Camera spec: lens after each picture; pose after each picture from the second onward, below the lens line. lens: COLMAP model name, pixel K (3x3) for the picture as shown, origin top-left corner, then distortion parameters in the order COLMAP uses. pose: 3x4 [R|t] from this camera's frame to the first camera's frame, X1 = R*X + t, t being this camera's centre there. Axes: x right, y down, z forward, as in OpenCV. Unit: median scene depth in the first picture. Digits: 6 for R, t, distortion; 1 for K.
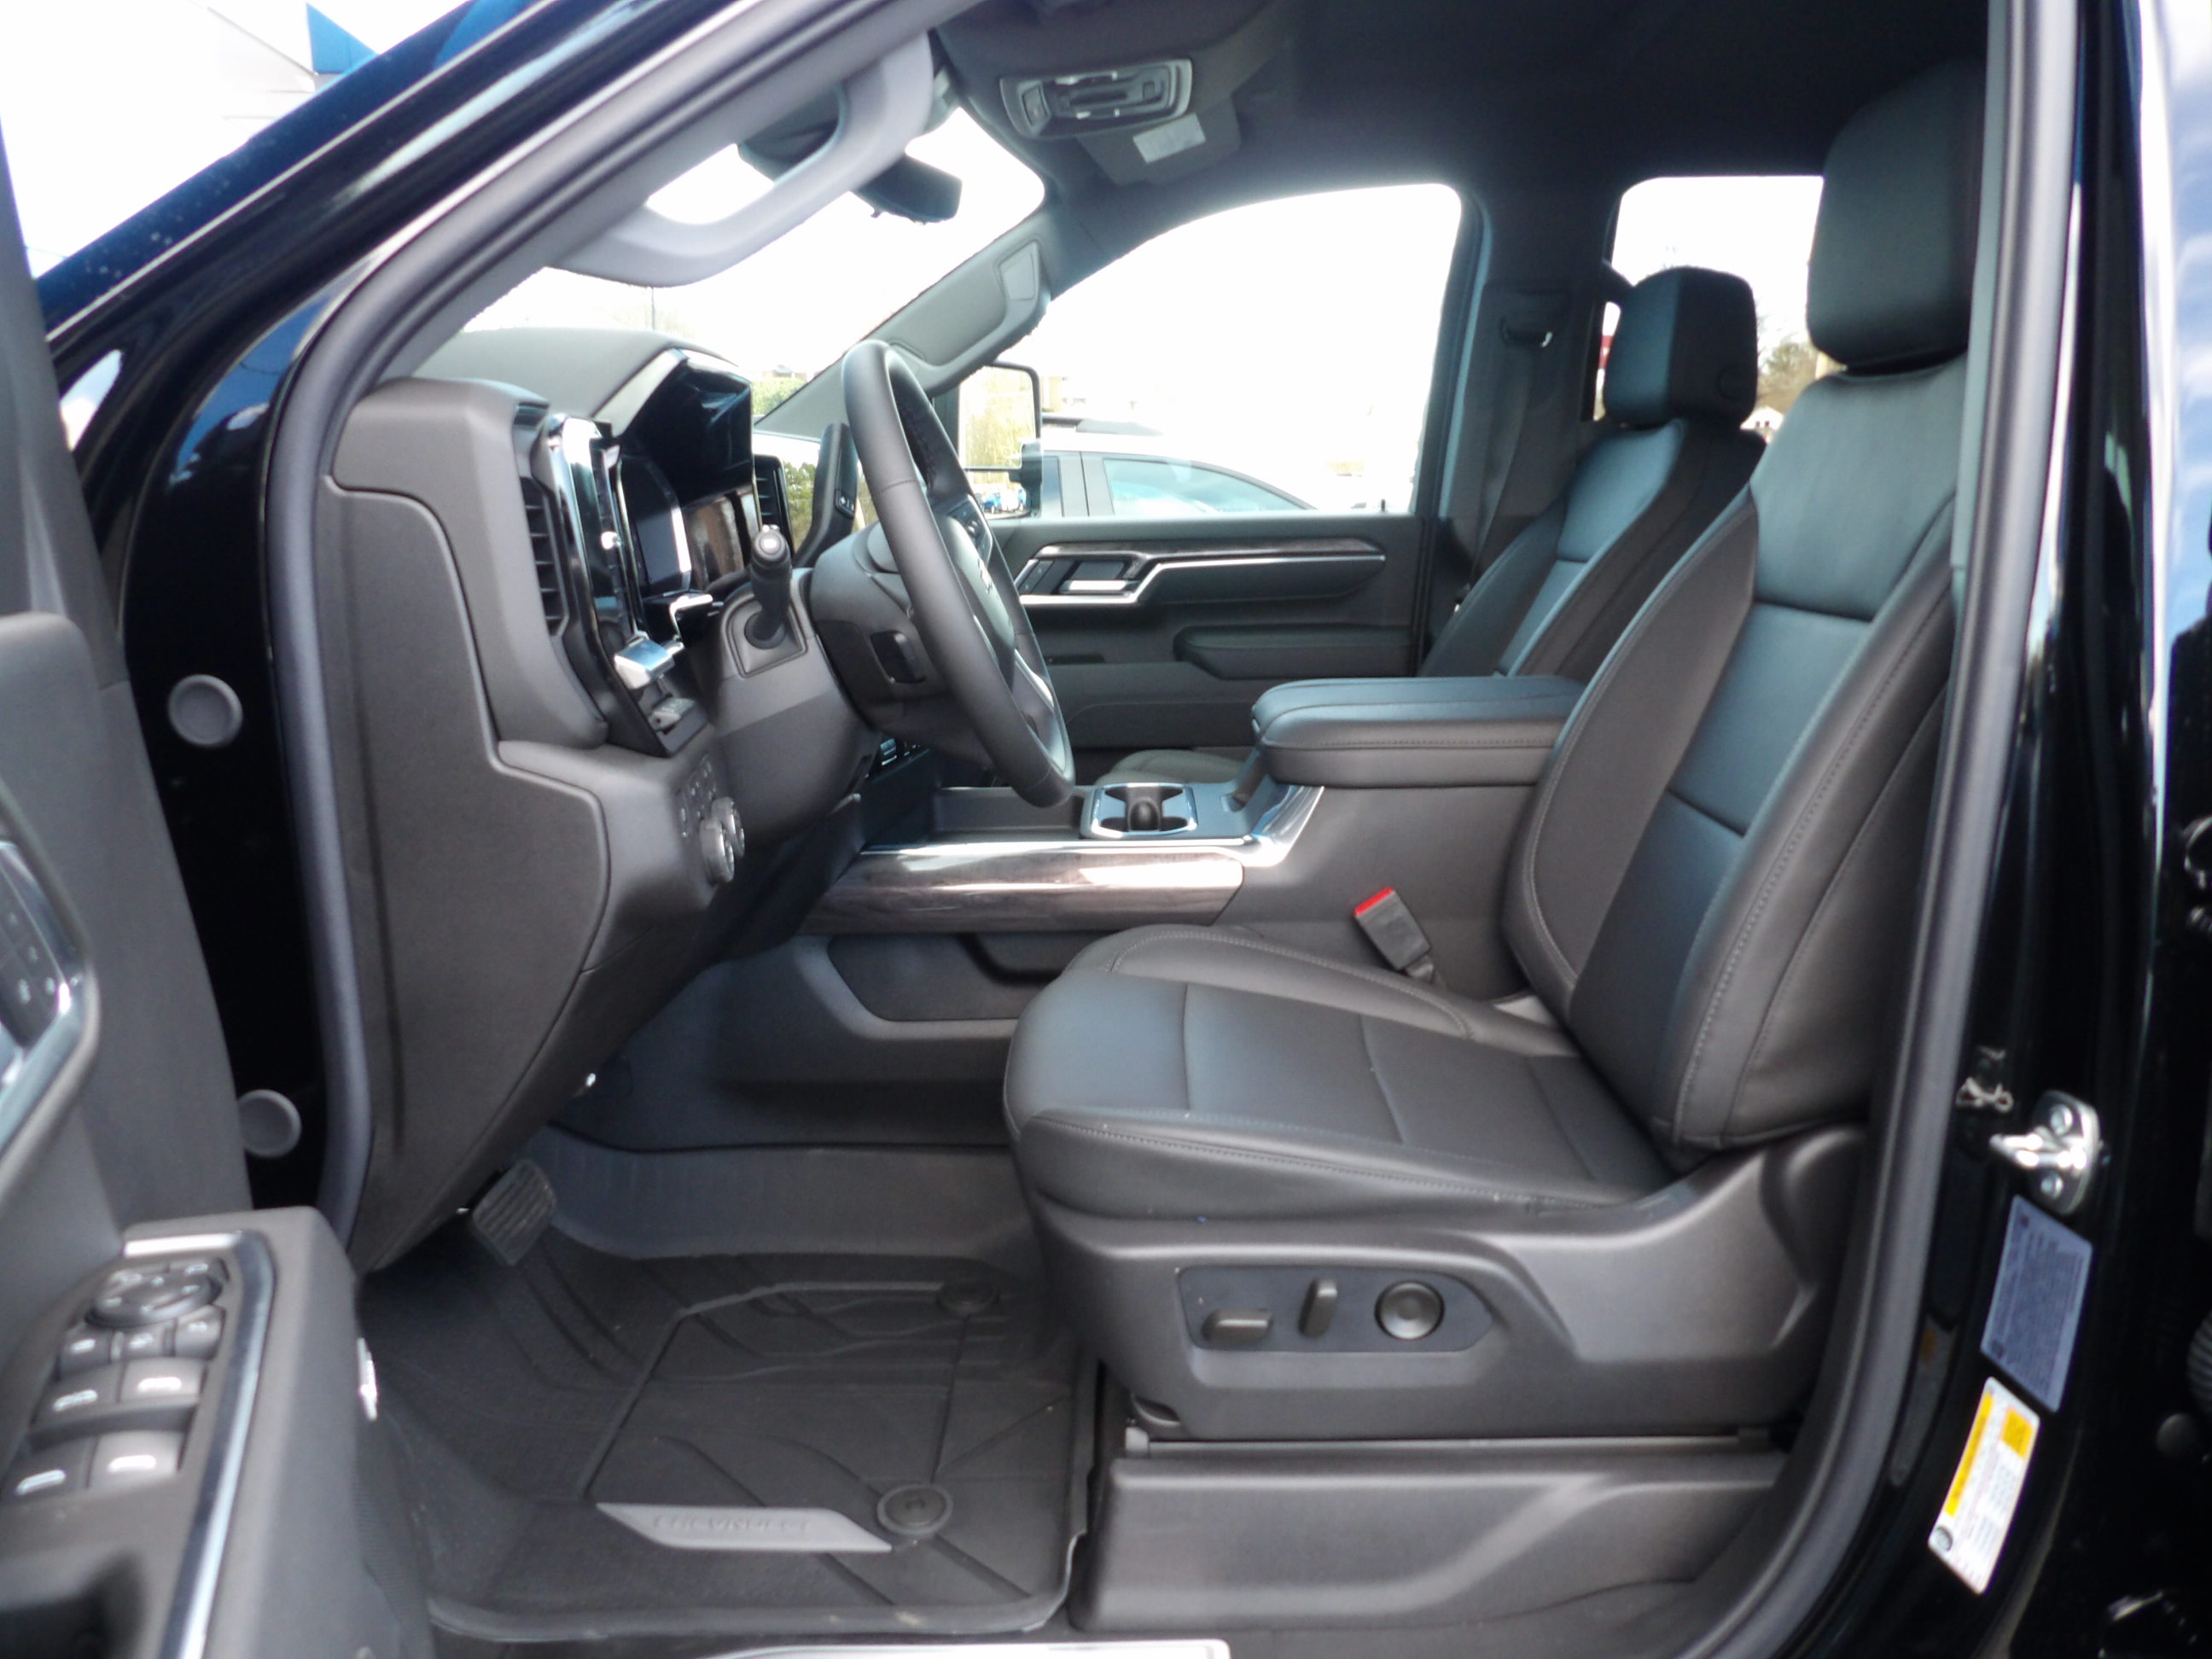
lens RADIAL K [[1571.2, 0, 1106.0], [0, 1571.2, 829.5], [0, 0, 1]] dist [-0.003922, 0.002766]
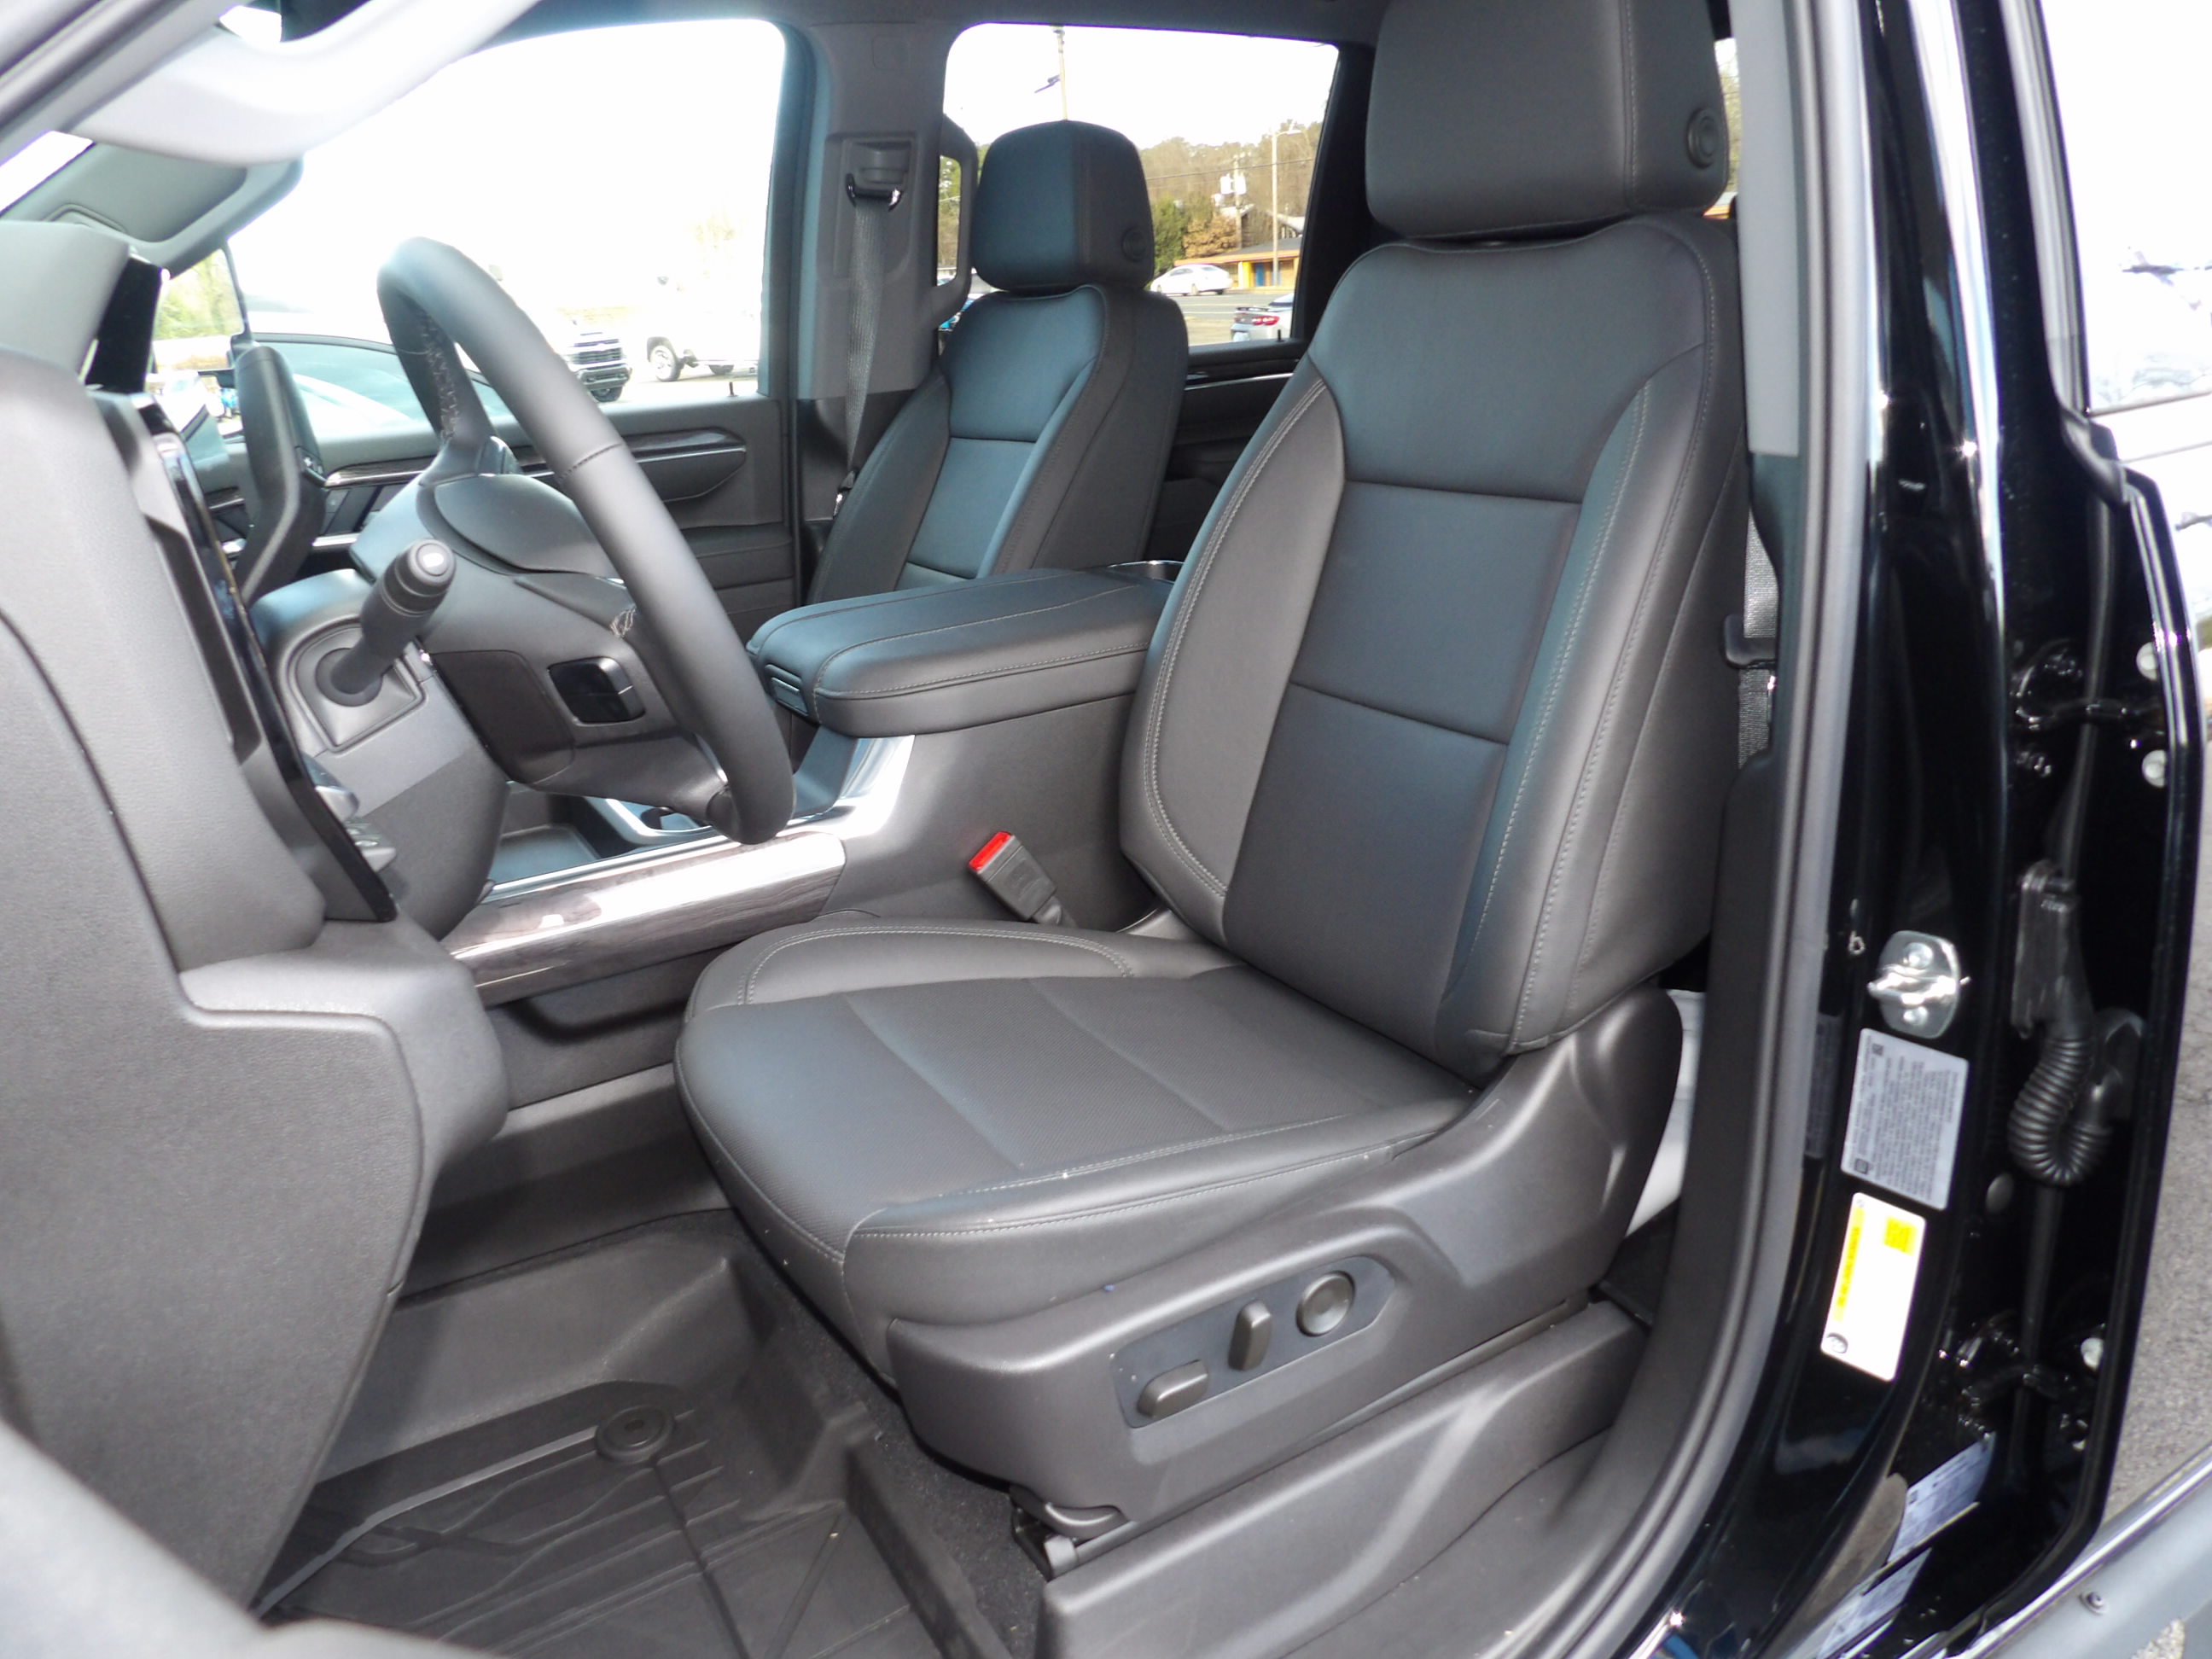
lens RADIAL K [[1564.4, 0, 1083.3], [0, 1564.4, 829.8], [0, 0, 1]] dist [-0.000998, 0.001042]
pose [[0.848406, -0.206574, 0.487376, -0.313404], [0.160871, 0.977783, 0.134393, -0.110821], [-0.504310, -0.035615, 0.862788, 0.280717]]
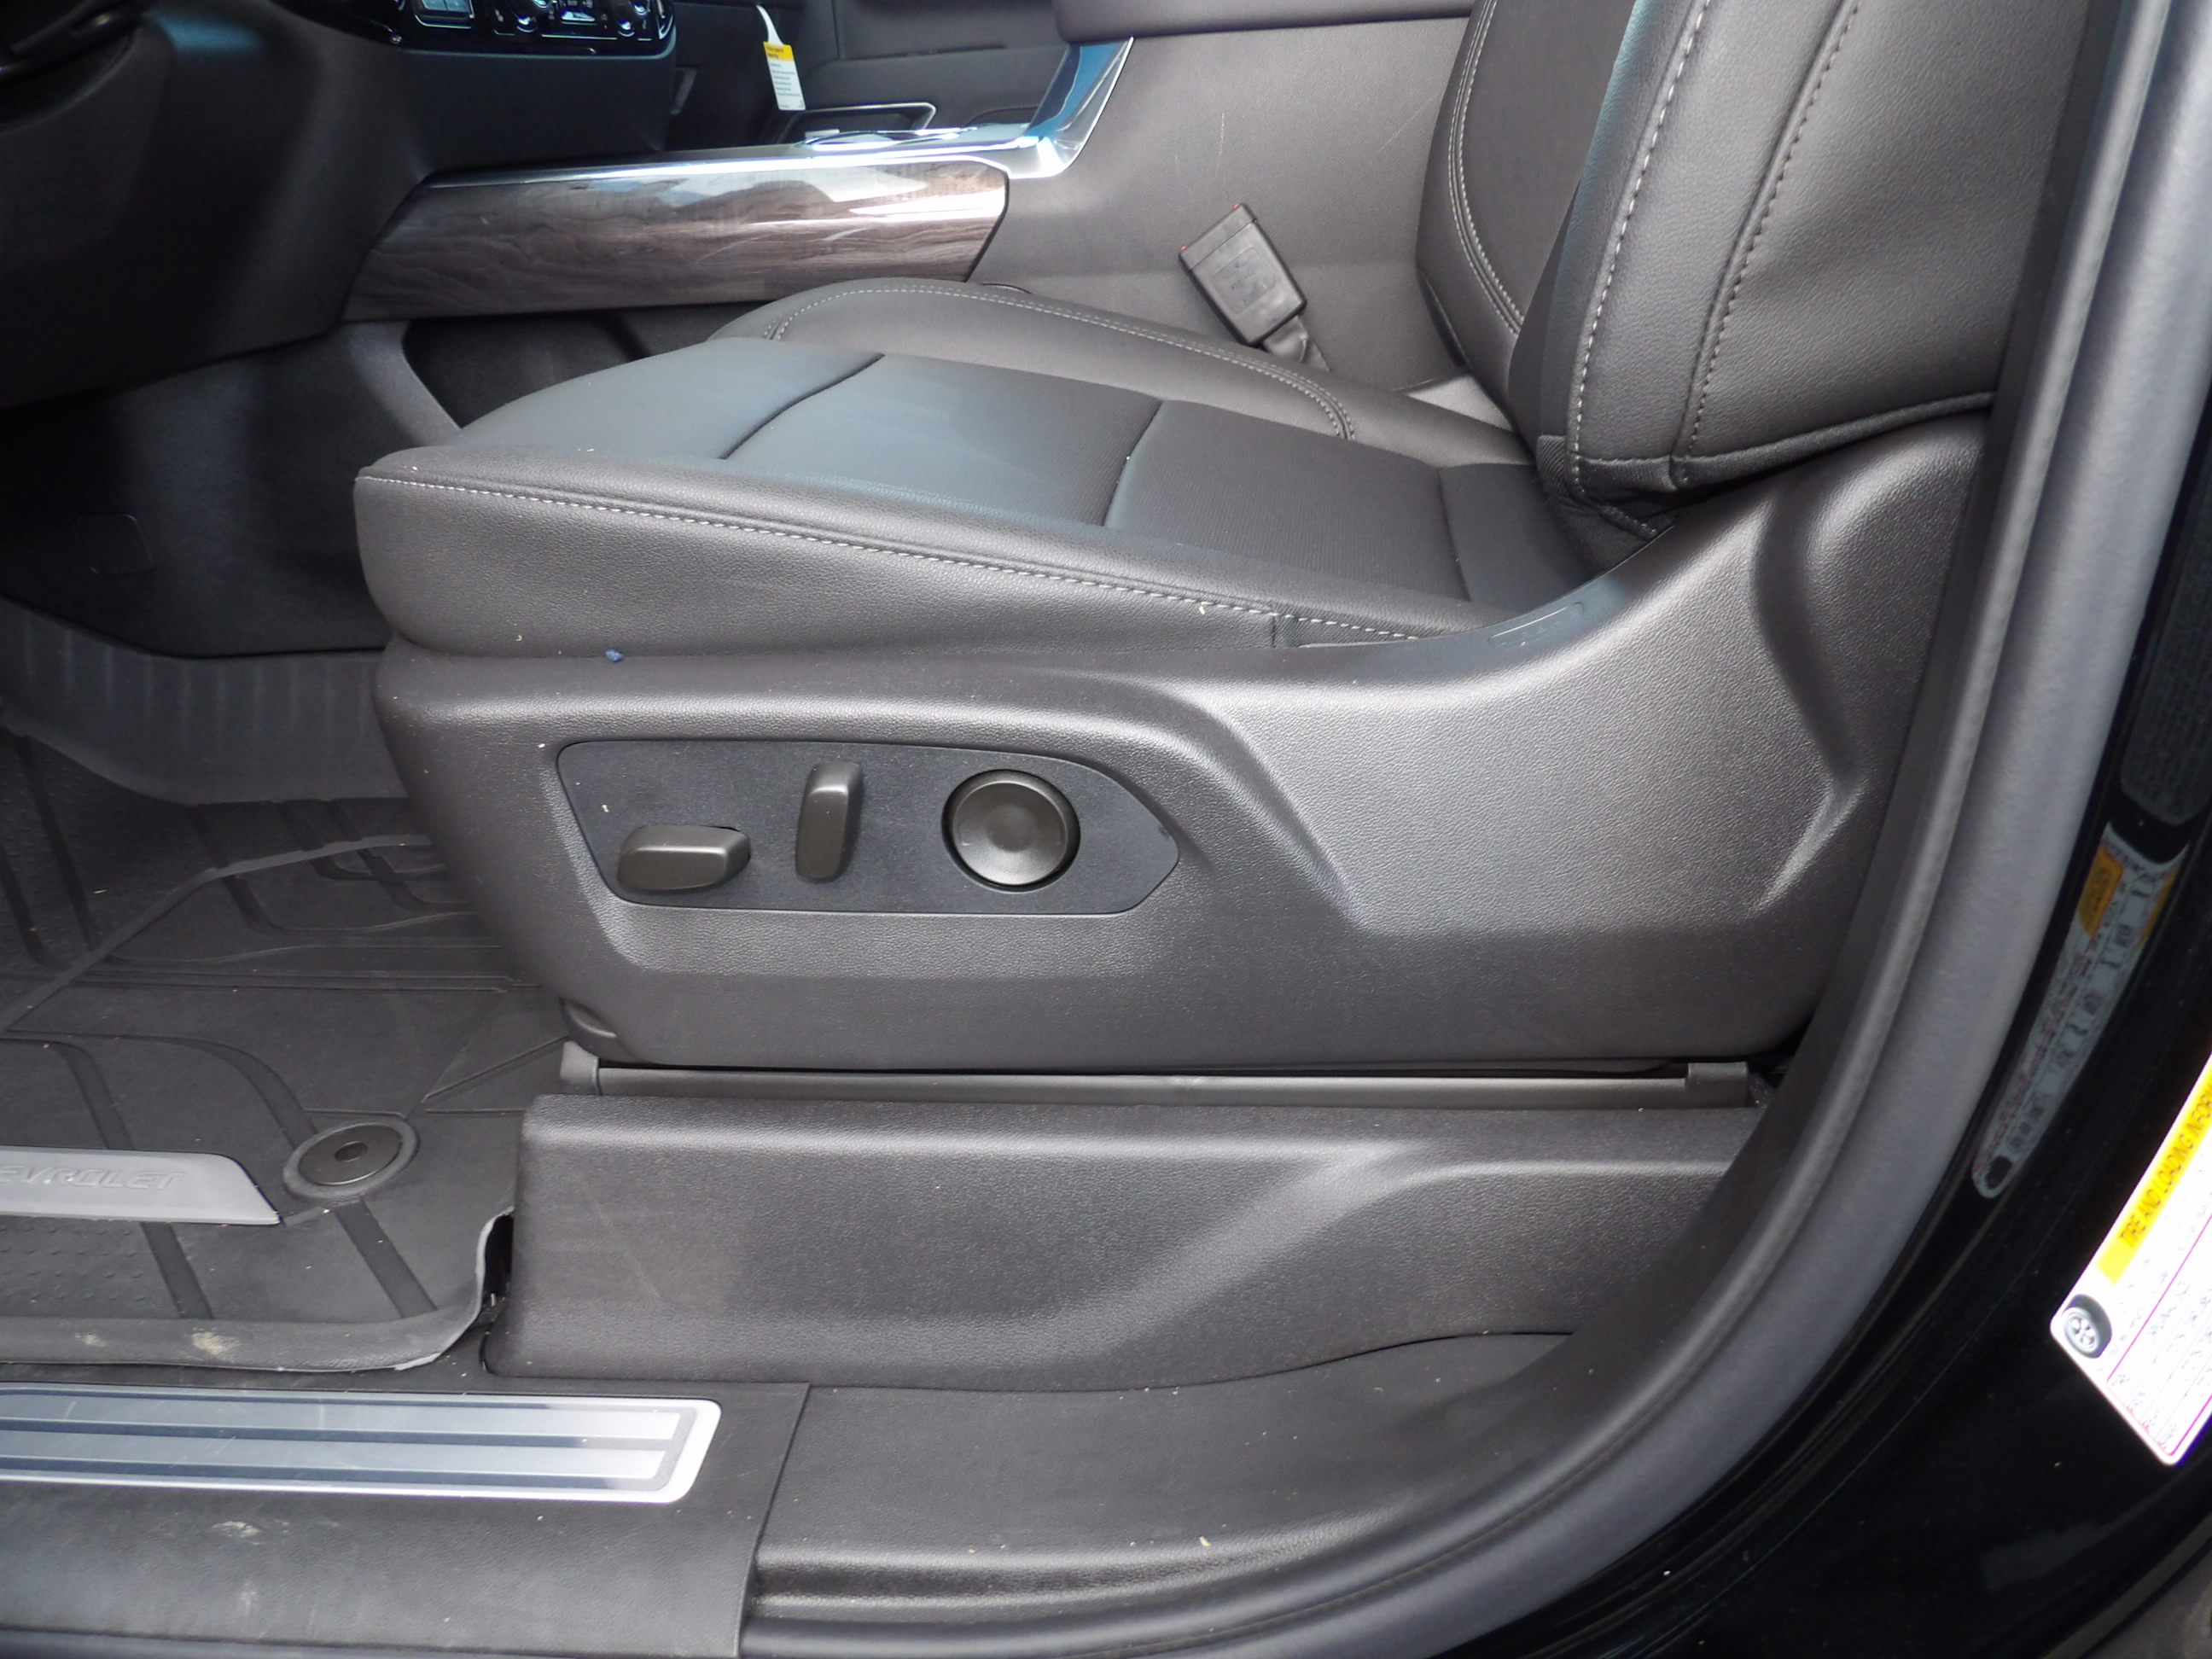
lens RADIAL K [[1587.4, 0, 1099.2], [0, 1587.4, 799.5], [0, 0, 1]] dist [-0.000709, 0.008135]
pose [[0.995487, 0.003247, -0.094841, 0.264126], [0.016879, 0.977420, 0.210632, 0.187444], [0.093384, -0.211282, 0.972954, 0.502844]]
